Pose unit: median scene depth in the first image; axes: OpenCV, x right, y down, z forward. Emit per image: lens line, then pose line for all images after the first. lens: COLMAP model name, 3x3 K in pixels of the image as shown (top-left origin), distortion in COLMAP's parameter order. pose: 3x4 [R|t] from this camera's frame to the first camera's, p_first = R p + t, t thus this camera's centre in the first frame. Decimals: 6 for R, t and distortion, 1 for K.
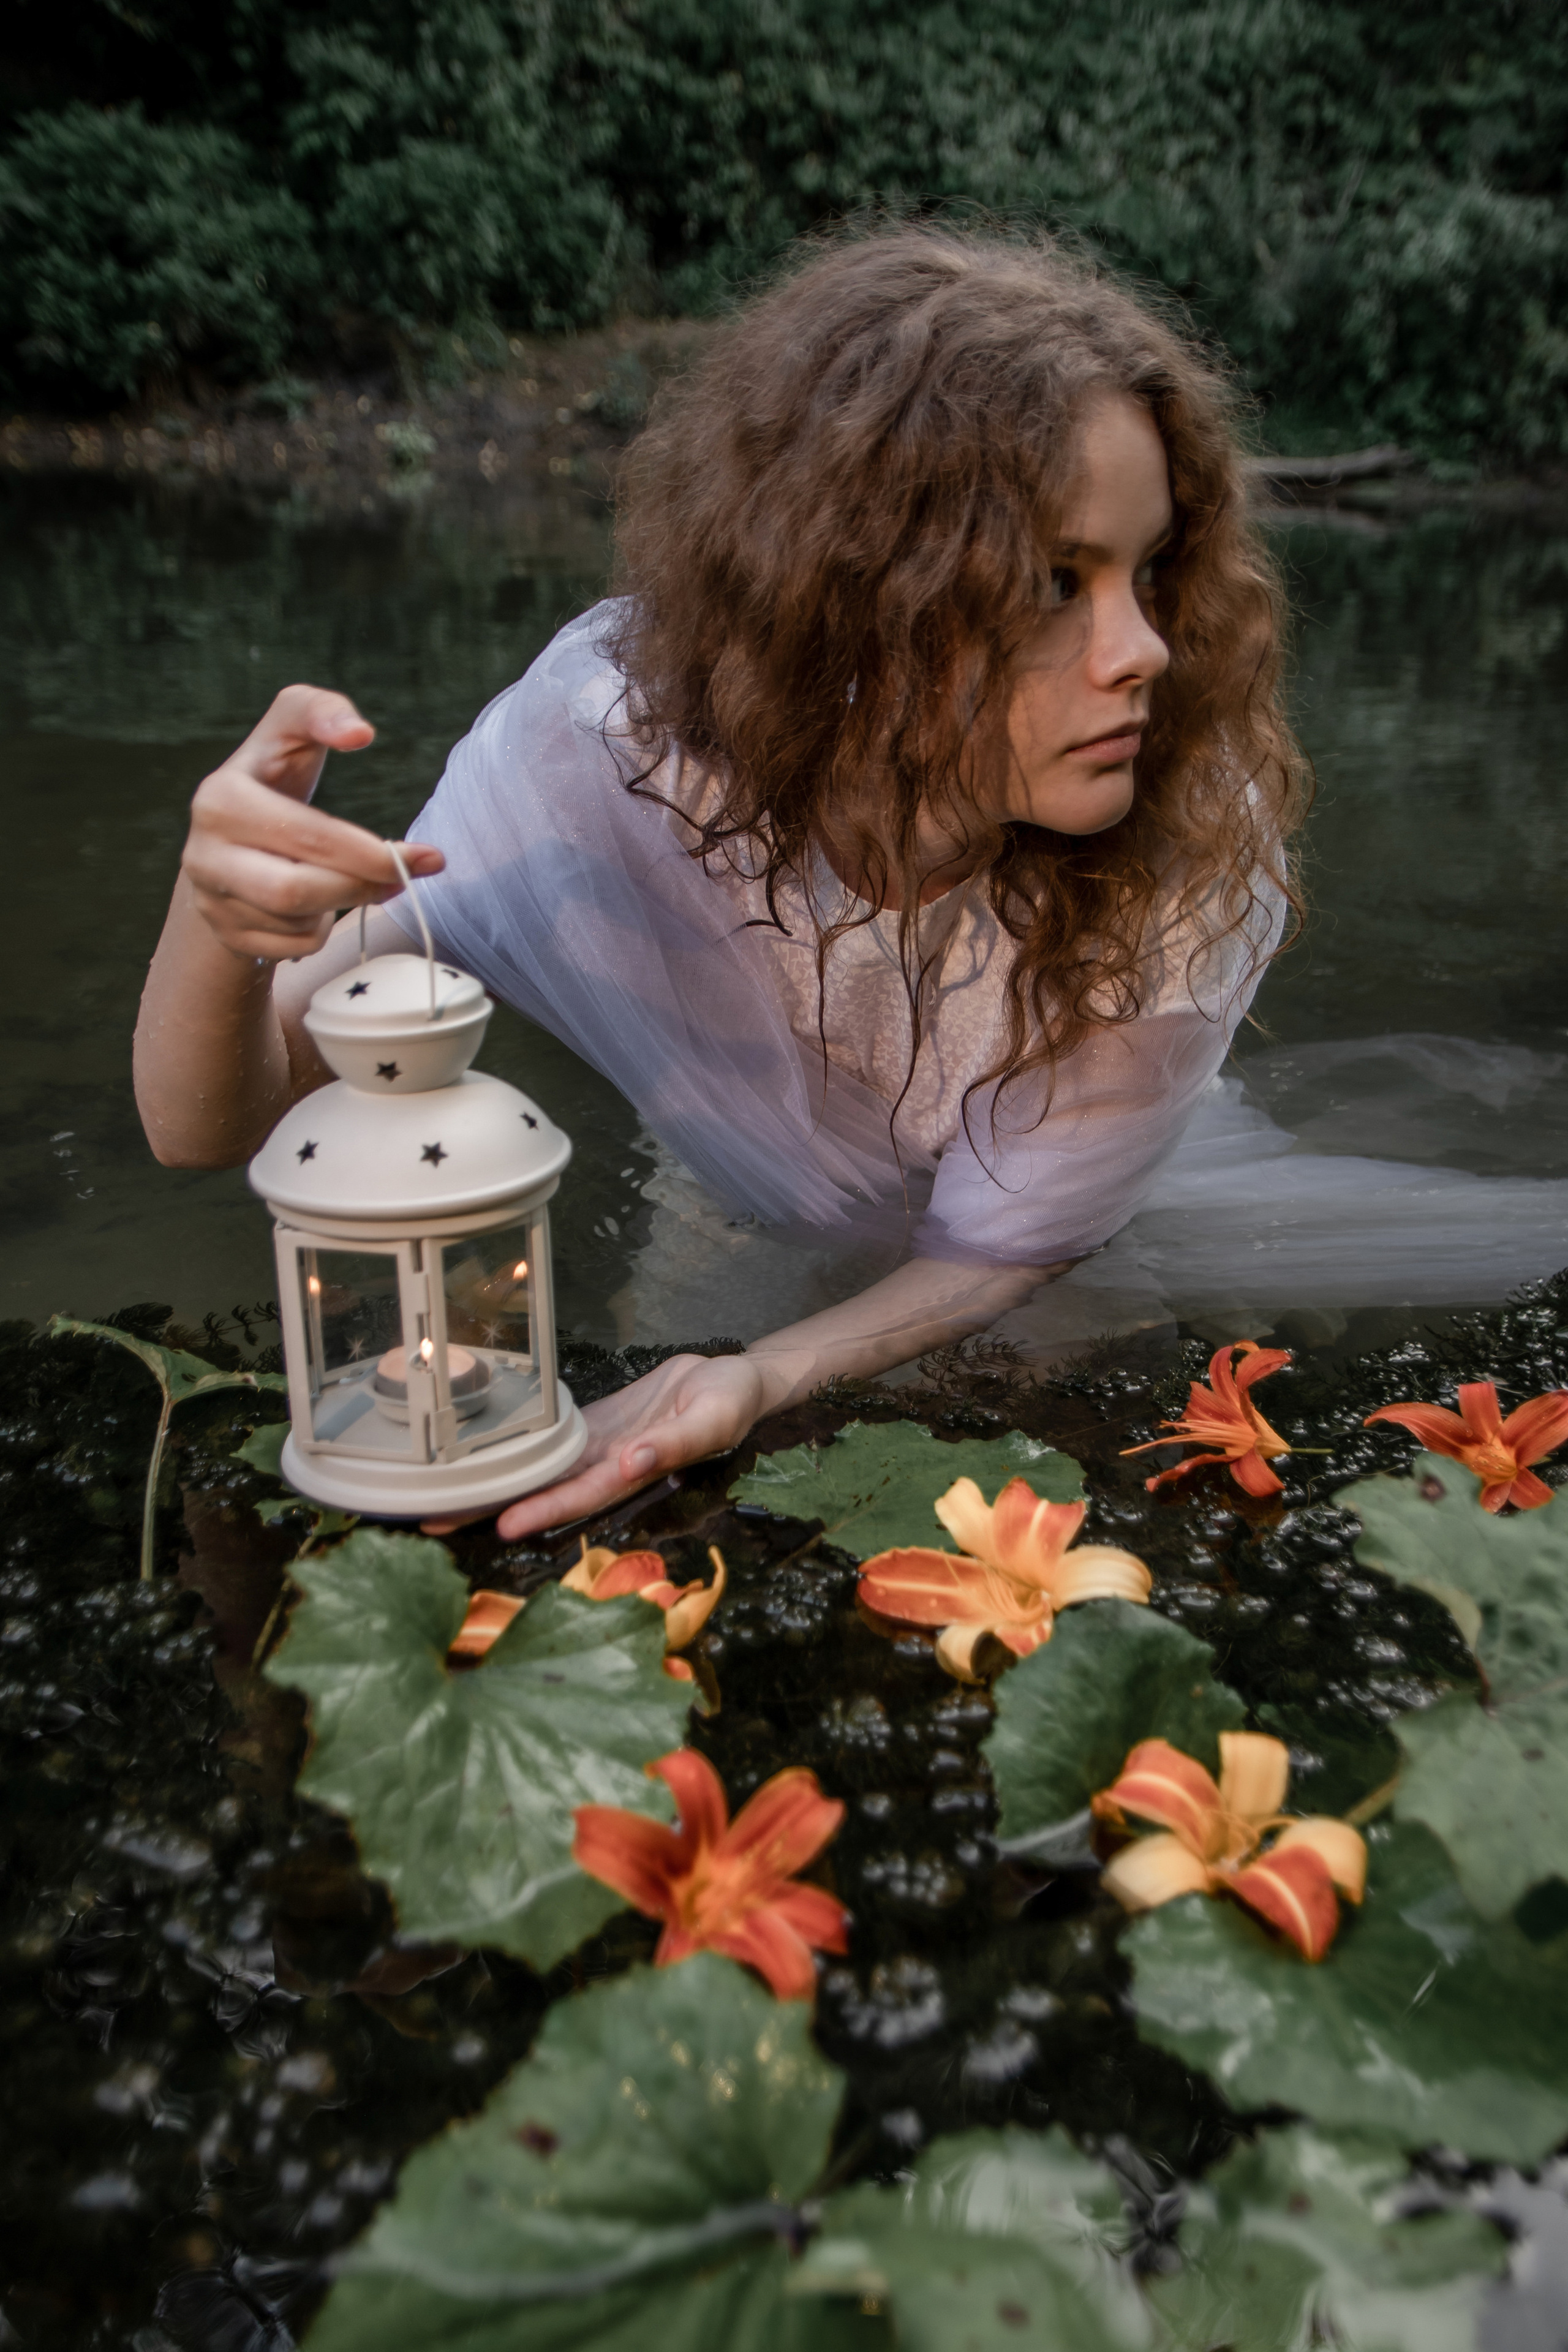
lens RADIAL K [[2284.8, 0, 784.0], [0, 2284.8, 1176.0], [0, 0, 1]] dist [0.112697, 0.003677]
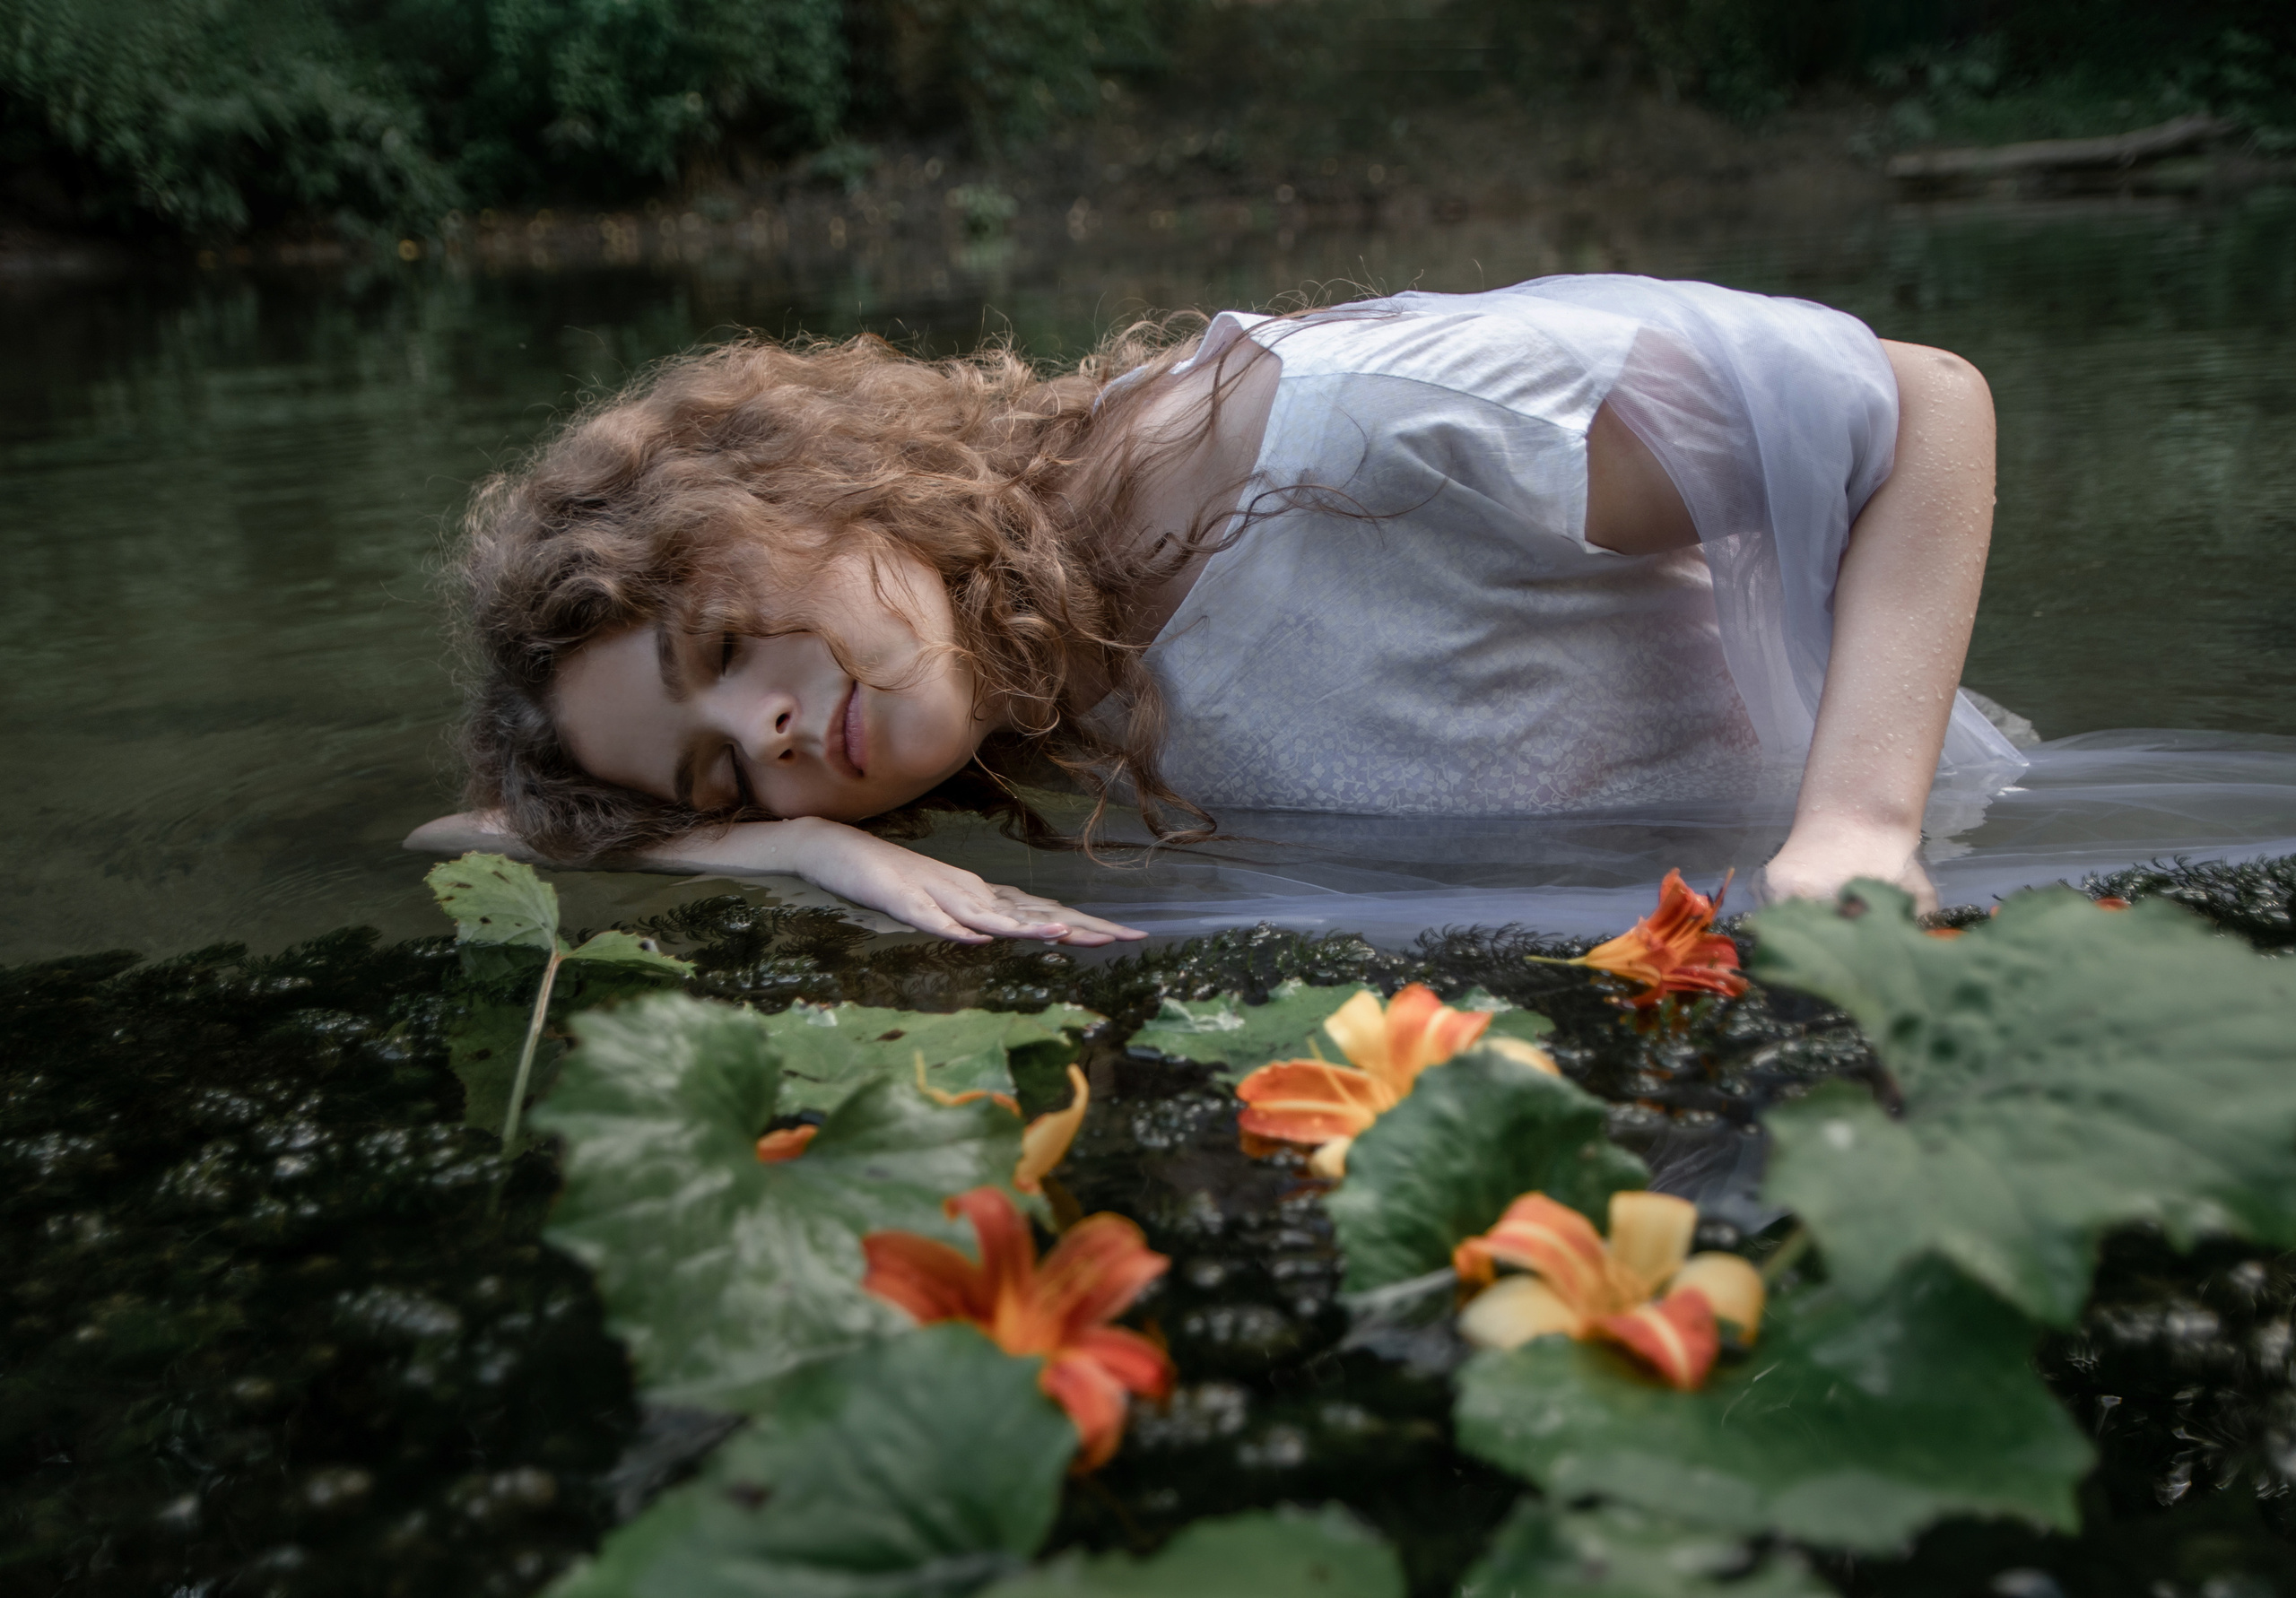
lens RADIAL K [[2795.0, 0, 1148.0], [0, 2795.0, 799.0], [0, 0, 1]] dist [0.211090, 0.015986]
pose [[0.993194, -0.043513, -0.108038, 0.142978], [0.033297, 0.994956, -0.094629, 0.196932], [0.111611, 0.090388, 0.989633, -0.083725]]
